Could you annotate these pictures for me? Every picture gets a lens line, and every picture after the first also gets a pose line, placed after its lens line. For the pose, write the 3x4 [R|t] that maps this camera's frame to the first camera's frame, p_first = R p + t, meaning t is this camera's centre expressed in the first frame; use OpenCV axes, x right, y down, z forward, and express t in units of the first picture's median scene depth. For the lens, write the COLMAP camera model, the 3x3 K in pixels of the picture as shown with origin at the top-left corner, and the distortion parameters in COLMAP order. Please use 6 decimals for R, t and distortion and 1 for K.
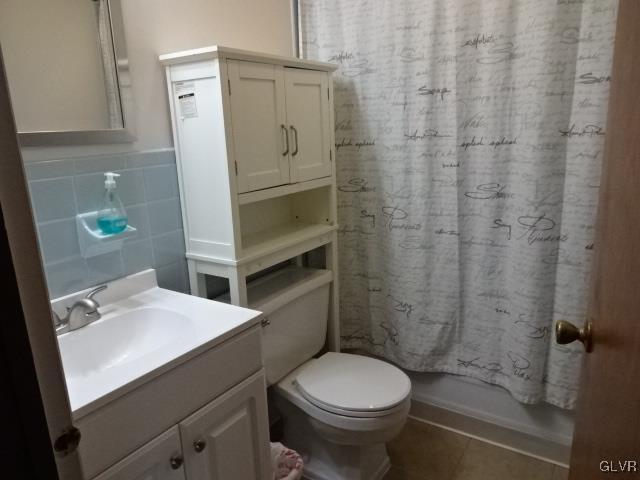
lens RADIAL K [[474.7, 0, 320.2], [0, 474.7, 241.2], [0, 0, 1]] dist [-0.004071, -0.005488]
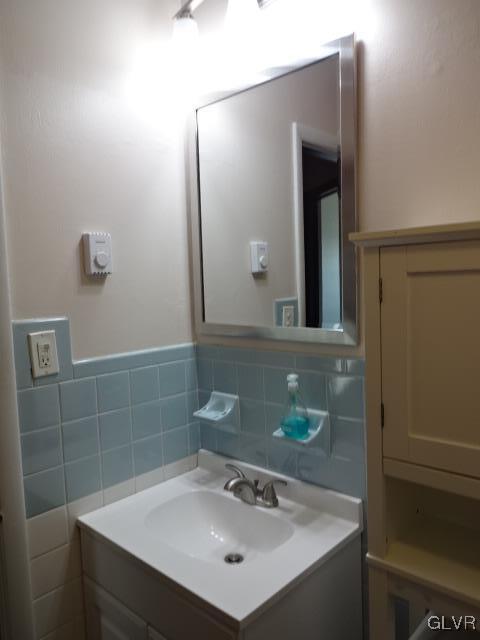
lens RADIAL K [[474.7, 0, 240.4], [0, 474.7, 320.2], [0, 0, 1]] dist [-0.004071, -0.005488]
pose [[-0.146339, 0.132380, -0.980337, 0.440379], [-0.200868, 0.966384, 0.160480, -0.342133], [0.968626, 0.220403, -0.114828, 0.885051]]
